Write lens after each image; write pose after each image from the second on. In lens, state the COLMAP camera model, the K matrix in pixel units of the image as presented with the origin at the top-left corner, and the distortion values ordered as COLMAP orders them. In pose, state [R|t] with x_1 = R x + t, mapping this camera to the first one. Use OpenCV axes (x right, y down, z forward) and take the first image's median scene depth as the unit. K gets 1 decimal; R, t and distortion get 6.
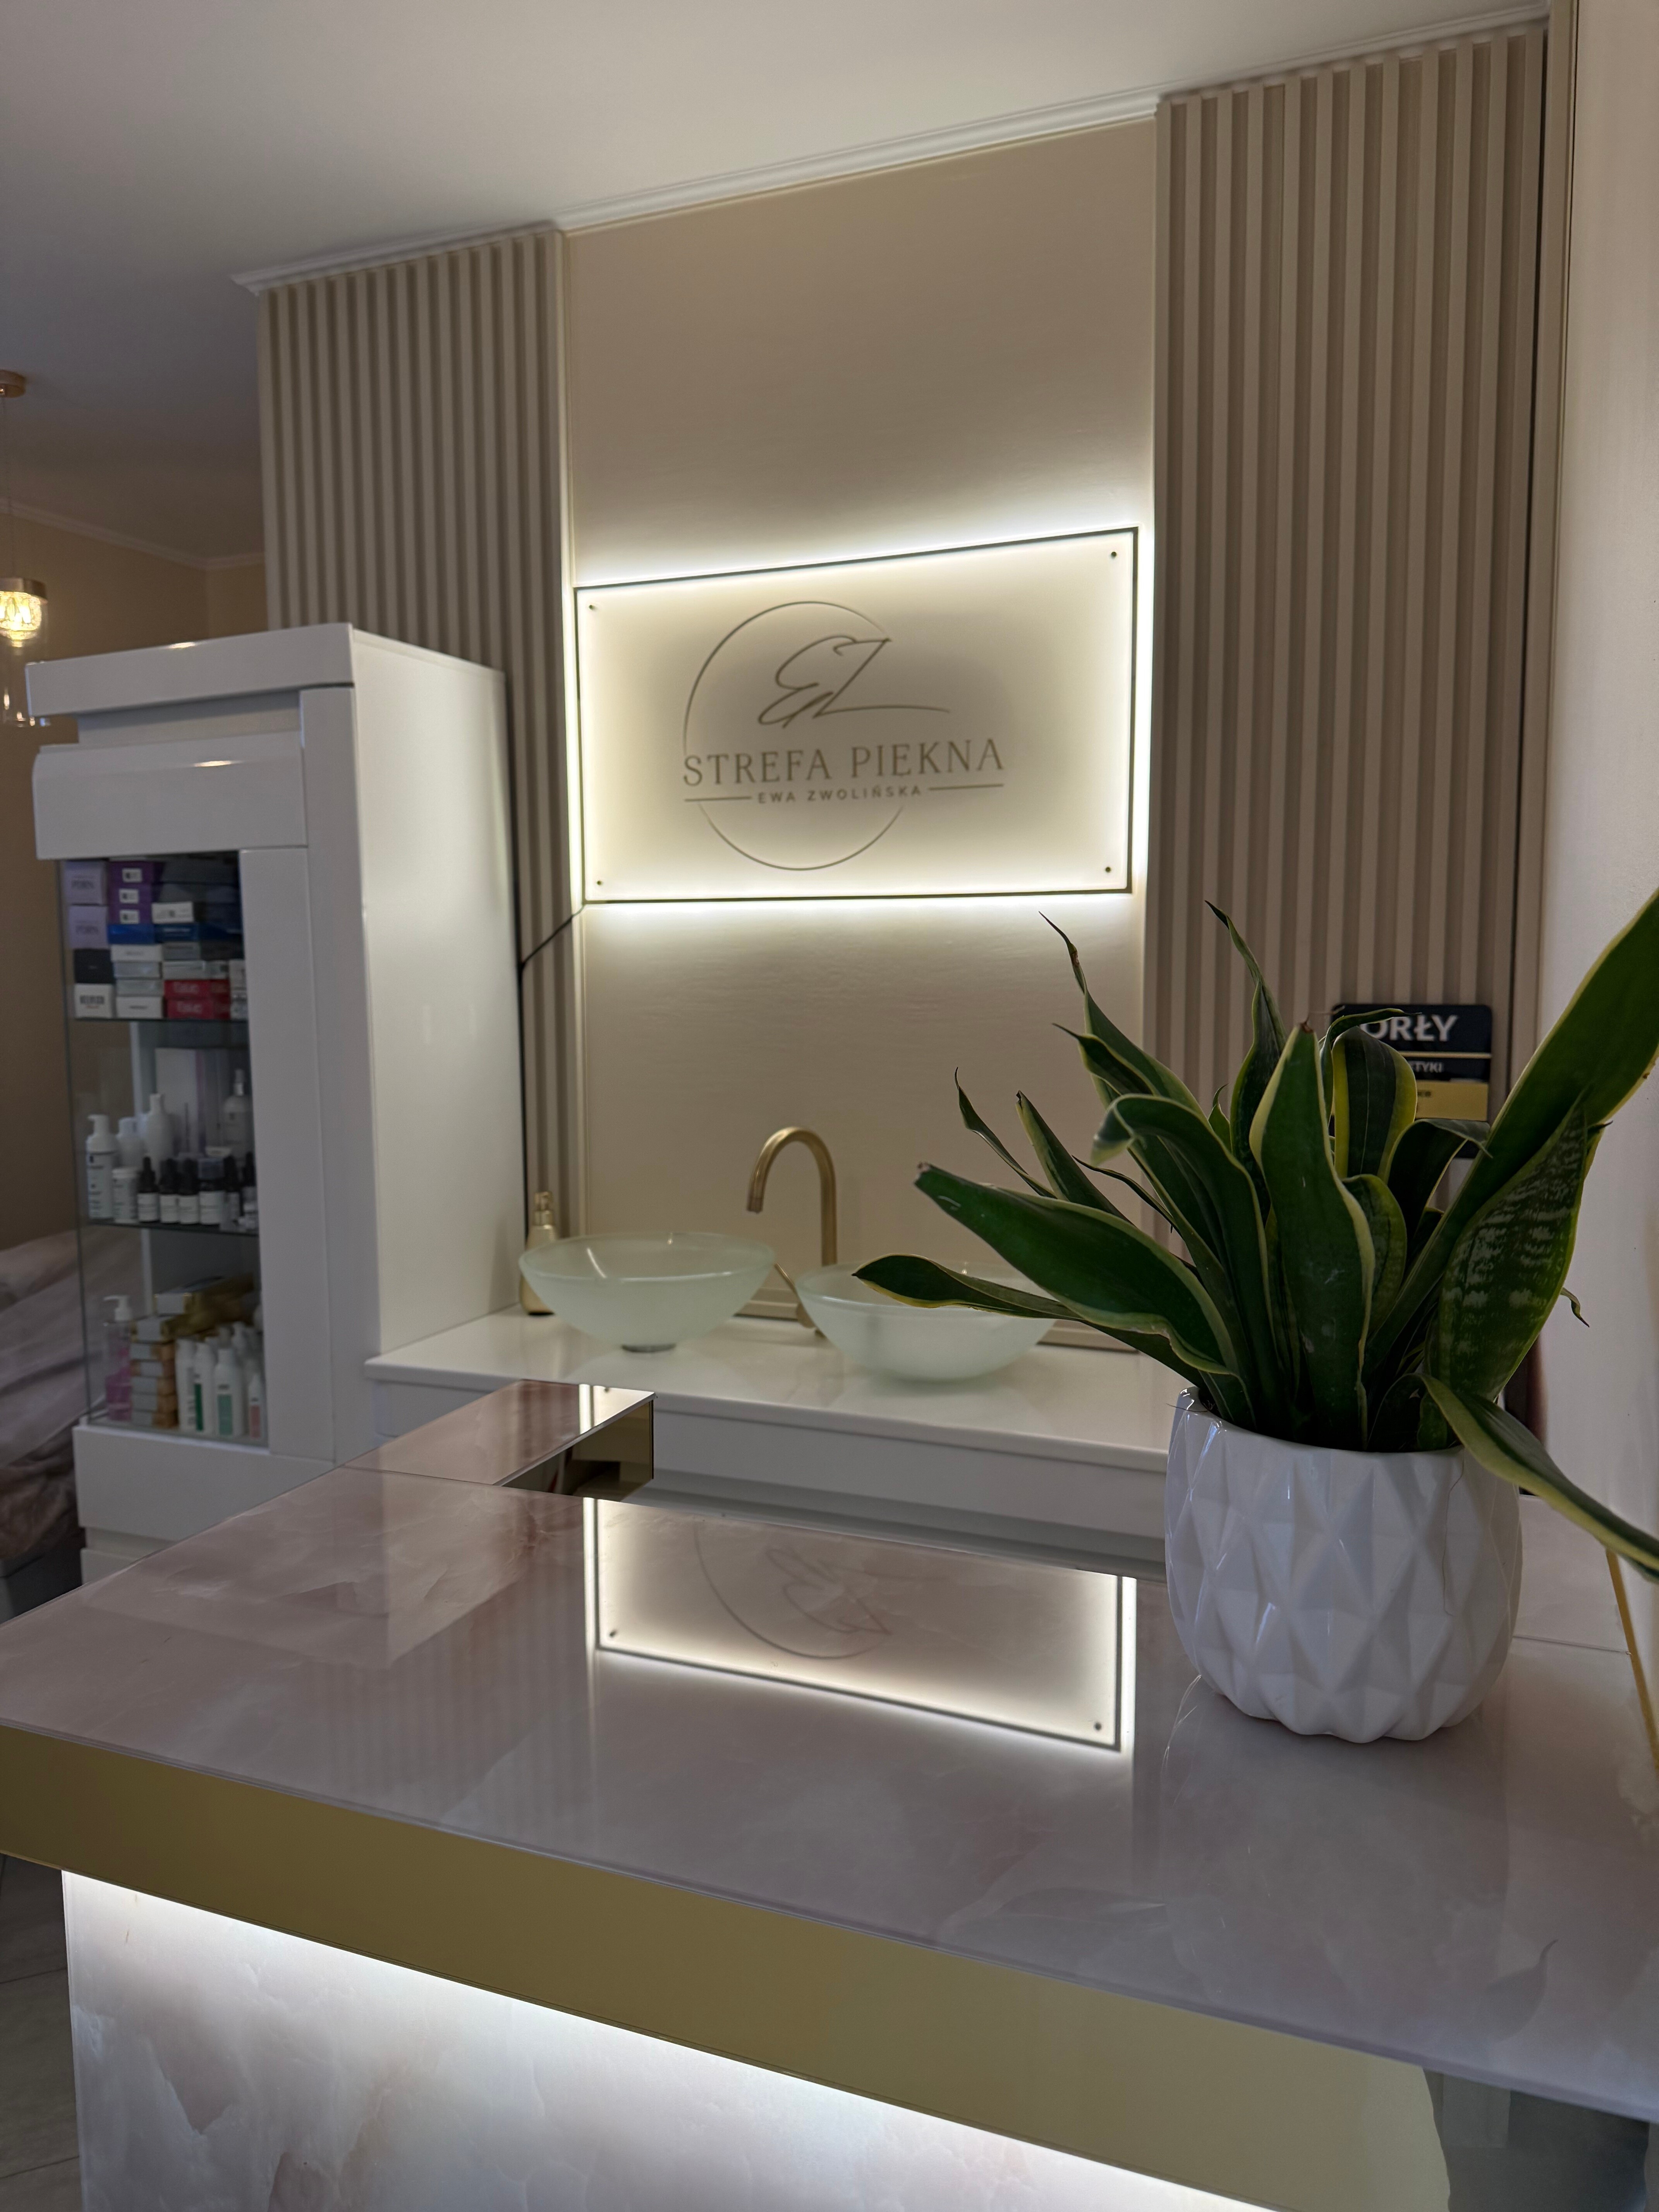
lens RADIAL K [[1572.6, 0, 835.1], [0, 1572.6, 1140.2], [0, 0, 1]] dist [0.042968, -0.056310]
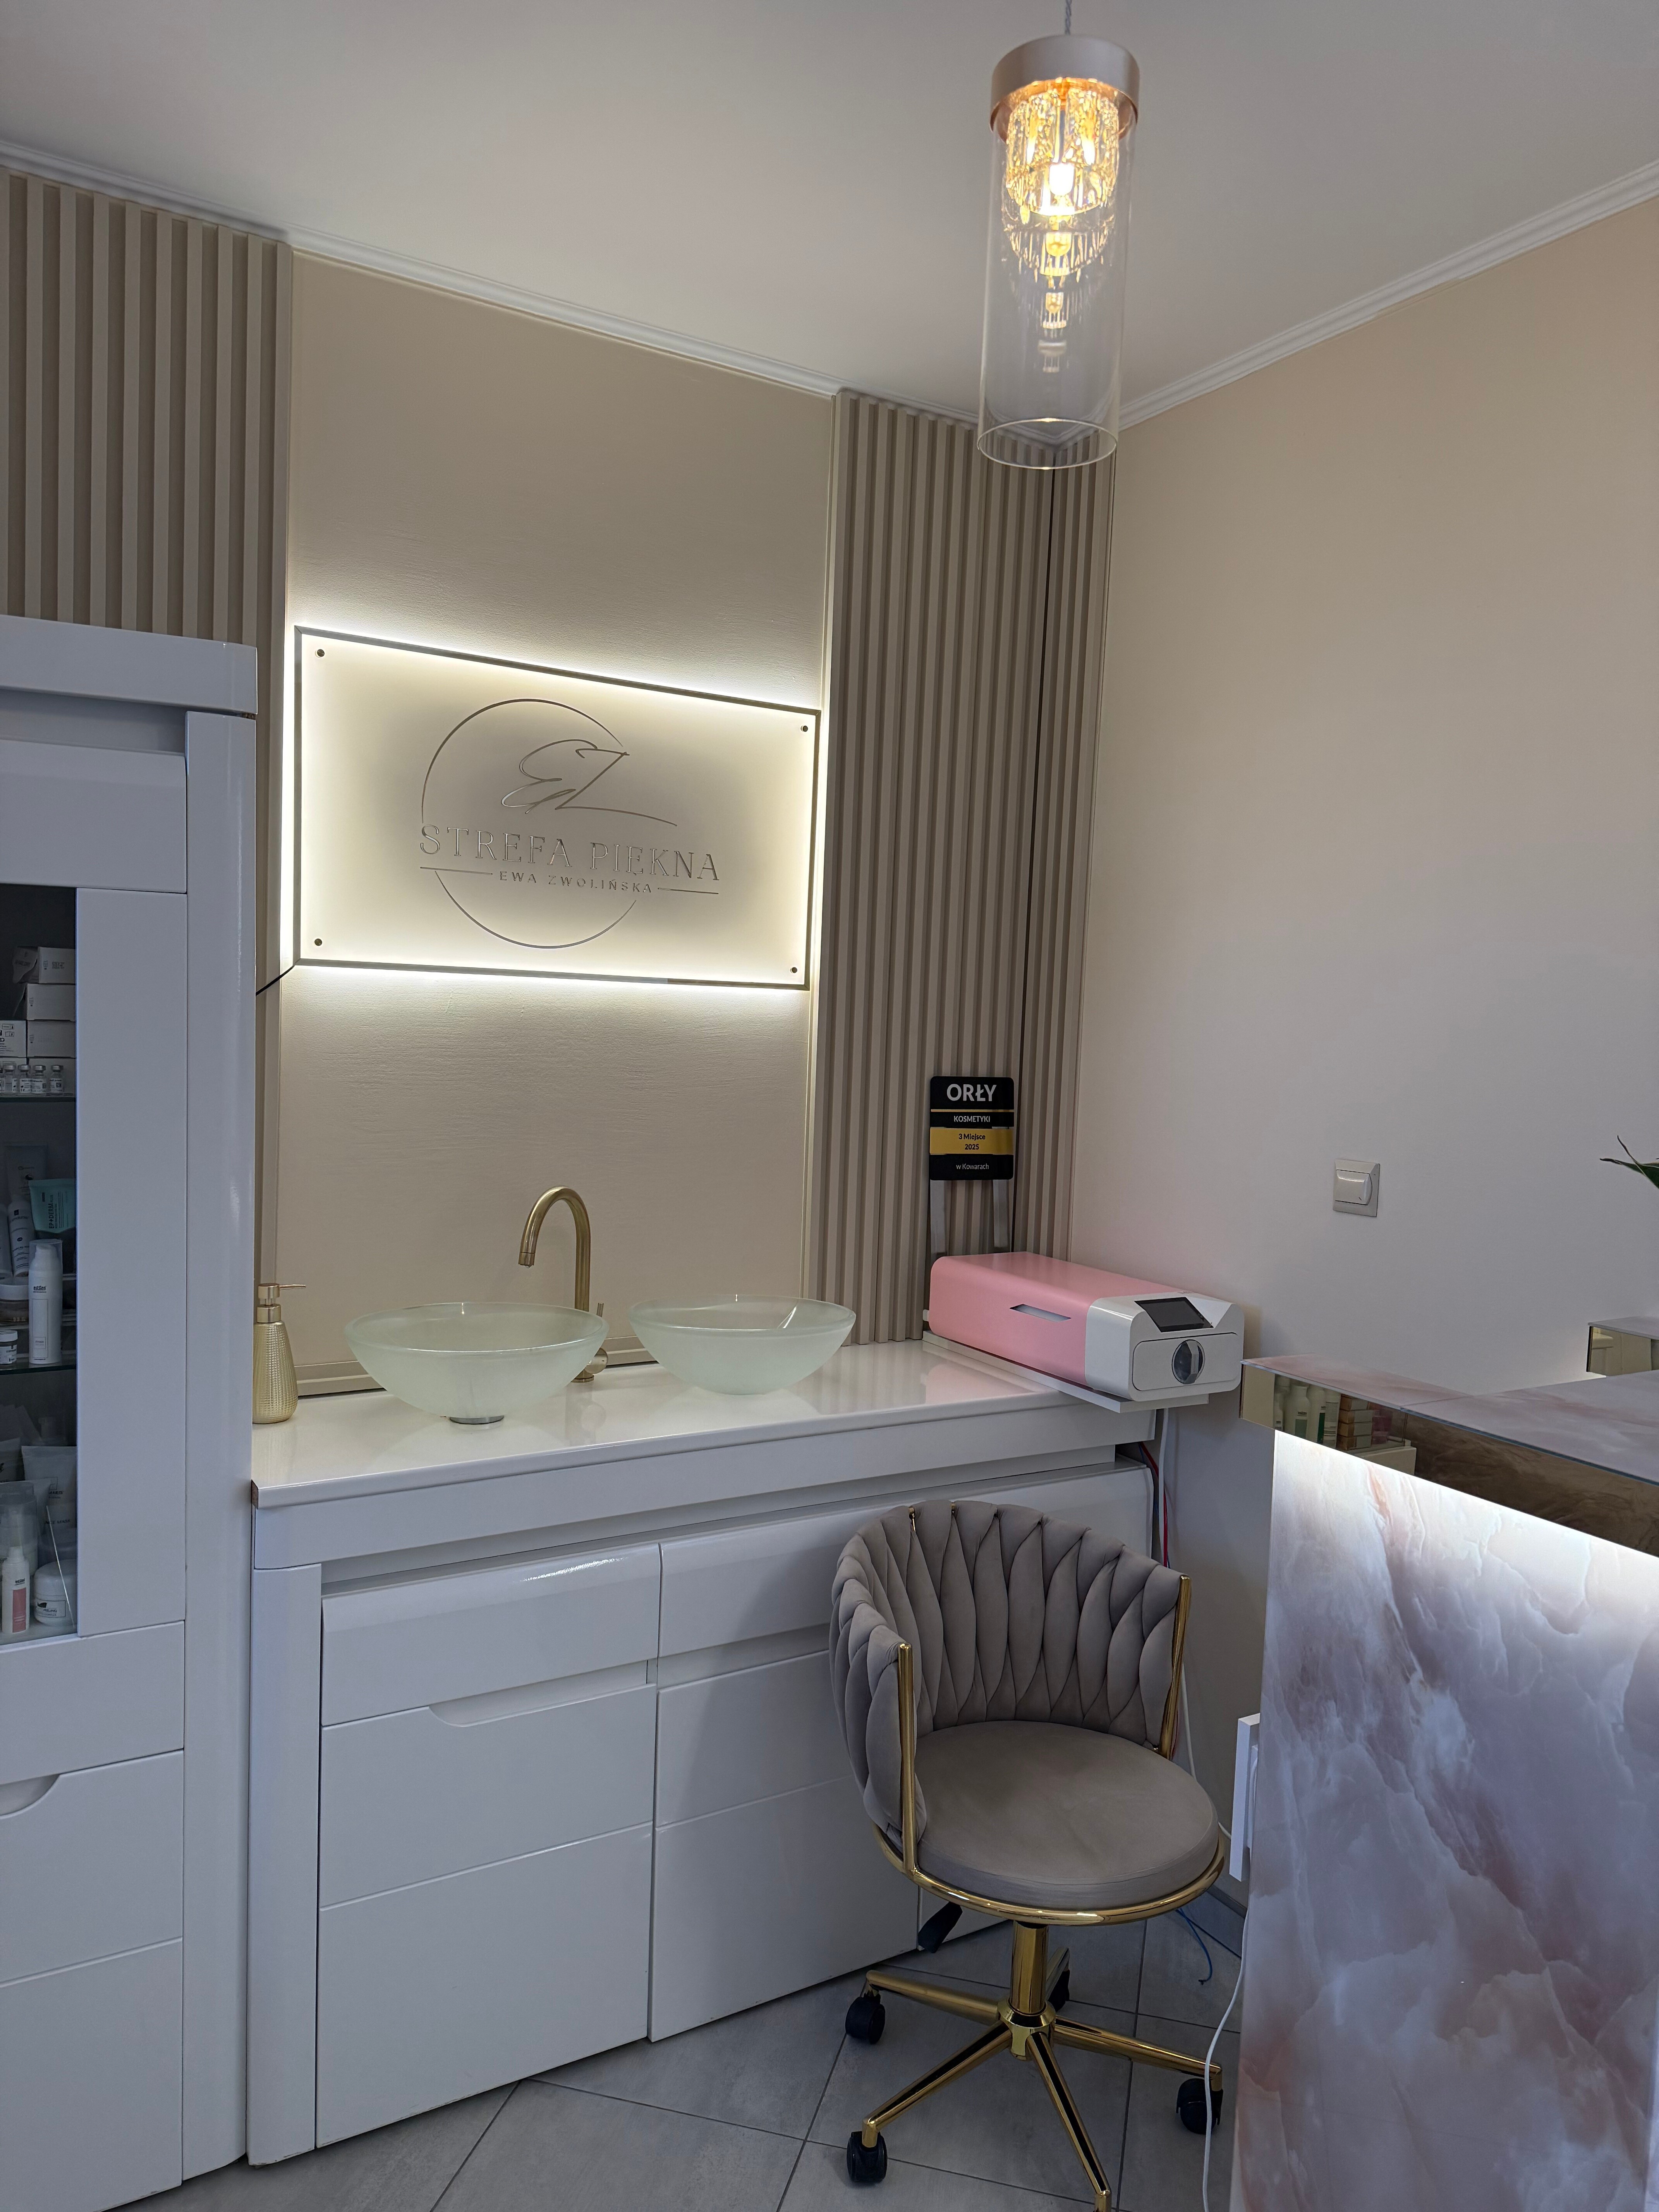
lens RADIAL K [[1572.6, 0, 825.2], [0, 1572.6, 1109.4], [0, 0, 1]] dist [0.042968, -0.056310]
pose [[0.610211, -0.022333, 0.791924, -0.762800], [0.047495, 0.998836, -0.008429, -0.044743], [-0.790814, 0.042756, 0.610561, 0.204159]]
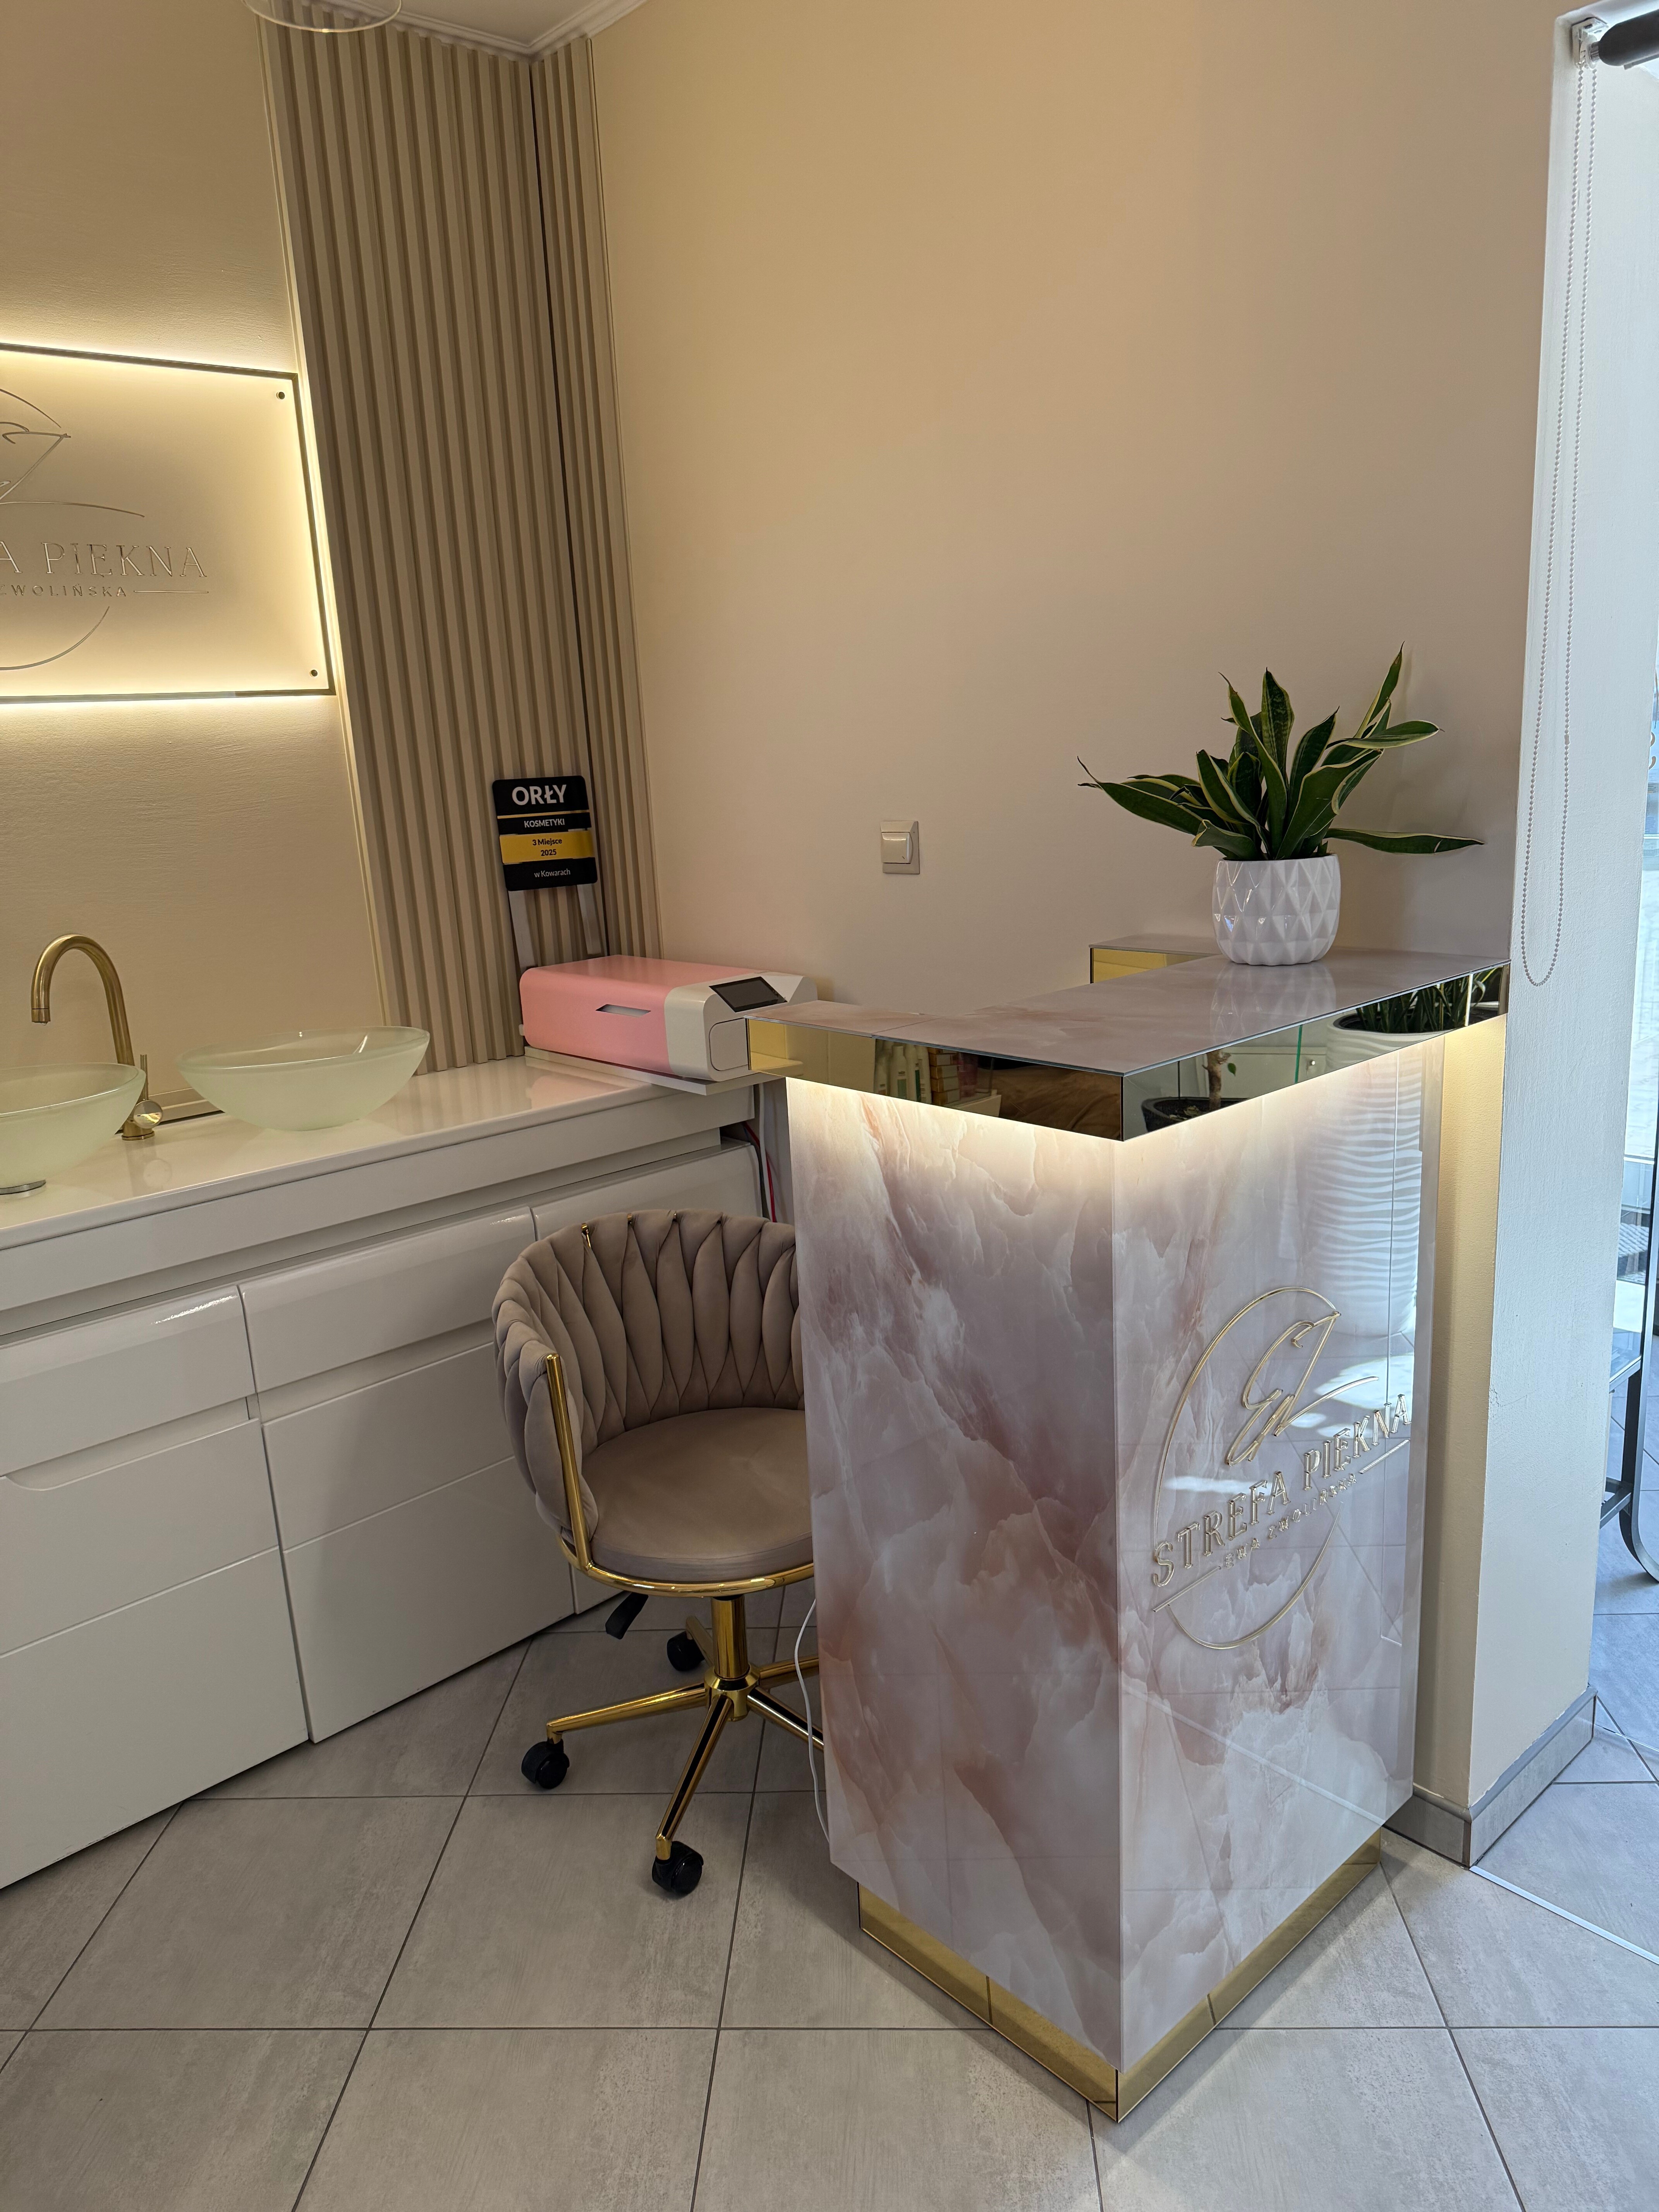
lens RADIAL K [[1572.6, 0, 843.9], [0, 1572.6, 1127.9], [0, 0, 1]] dist [0.042968, -0.056310]
pose [[0.436804, -0.234293, 0.868510, -0.708066], [0.150146, 0.970932, 0.186409, -0.005009], [-0.886938, 0.048979, 0.459284, 0.123908]]
